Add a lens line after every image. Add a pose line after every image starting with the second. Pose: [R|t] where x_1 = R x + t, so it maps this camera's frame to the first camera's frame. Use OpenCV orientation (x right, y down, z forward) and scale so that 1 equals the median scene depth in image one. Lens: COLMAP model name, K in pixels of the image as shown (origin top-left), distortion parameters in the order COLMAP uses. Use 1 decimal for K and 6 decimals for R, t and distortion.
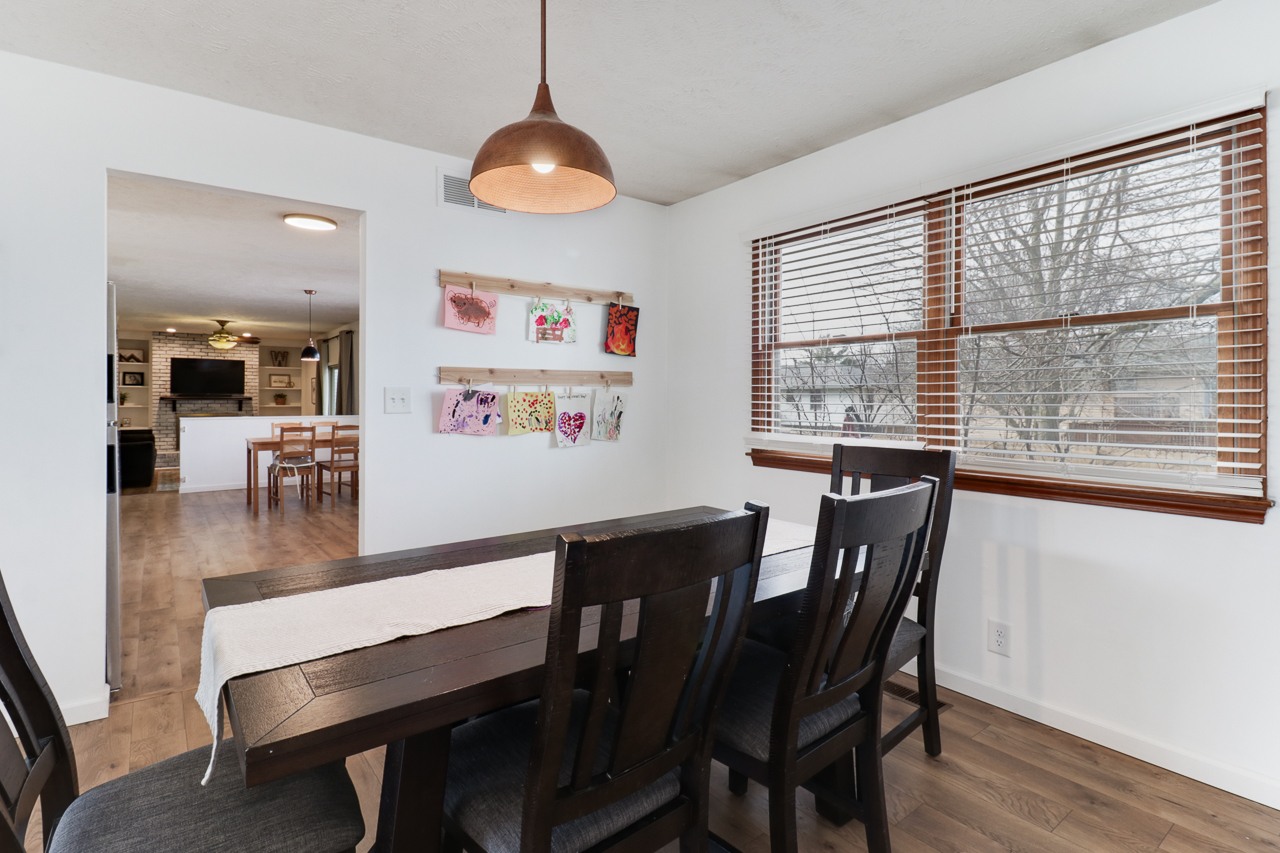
lens RADIAL K [[609.4, 0, 617.4], [0, 609.4, 403.3], [0, 0, 1]] dist [-0.010323, -0.002004]
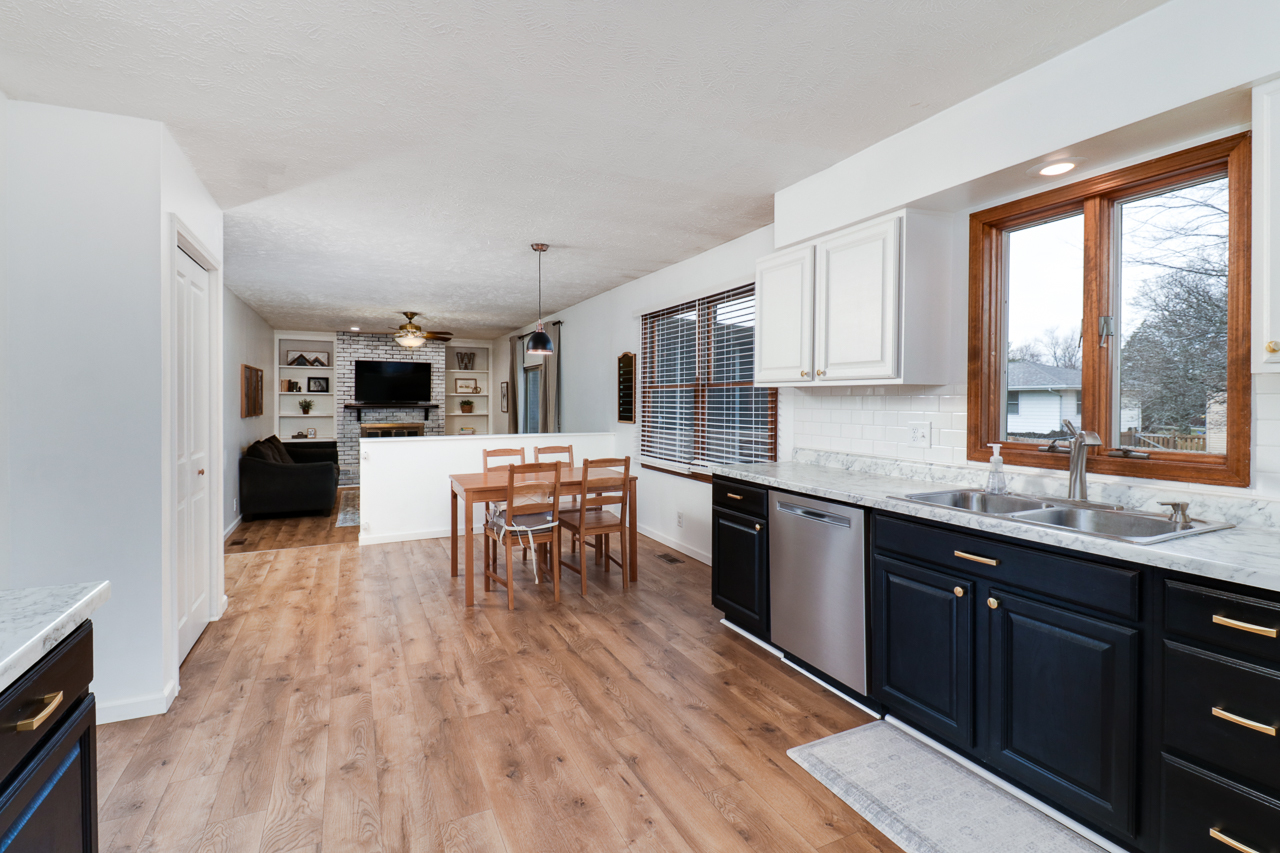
lens RADIAL K [[609.4, 0, 640.7], [0, 609.4, 417.5], [0, 0, 1]] dist [-0.010323, -0.002004]
pose [[0.978842, 0.001783, -0.204611, -0.144785], [0.001889, 0.999841, 0.017749, -0.006781], [0.204610, -0.017760, 0.978682, 0.212151]]
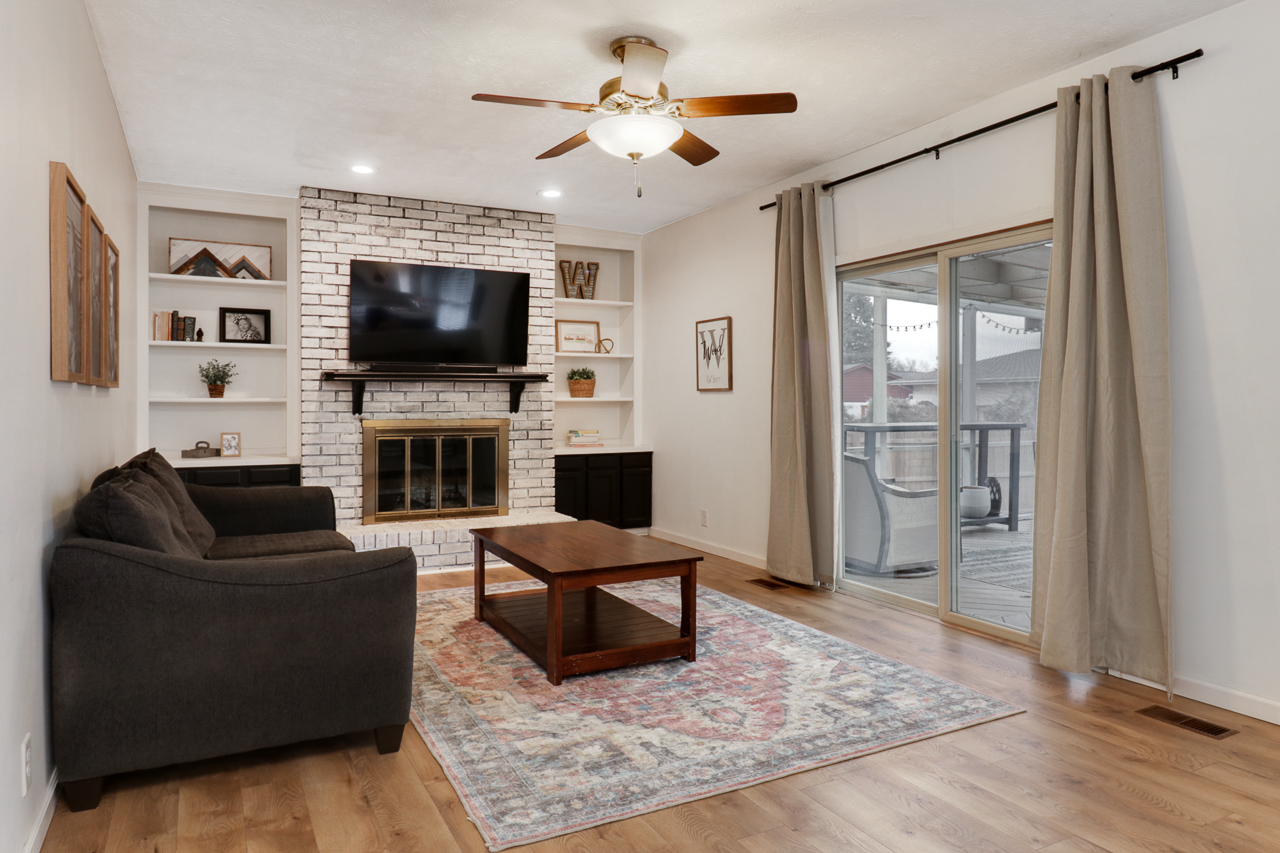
lens RADIAL K [[792.6, 0, 647.6], [0, 792.6, 418.1], [0, 0, 1]] dist [0.007256, -0.001235]
pose [[0.990557, -0.003902, -0.137046, -0.497962], [0.005294, 0.999938, 0.009798, 0.012674], [0.136999, -0.010431, 0.990516, 0.560108]]
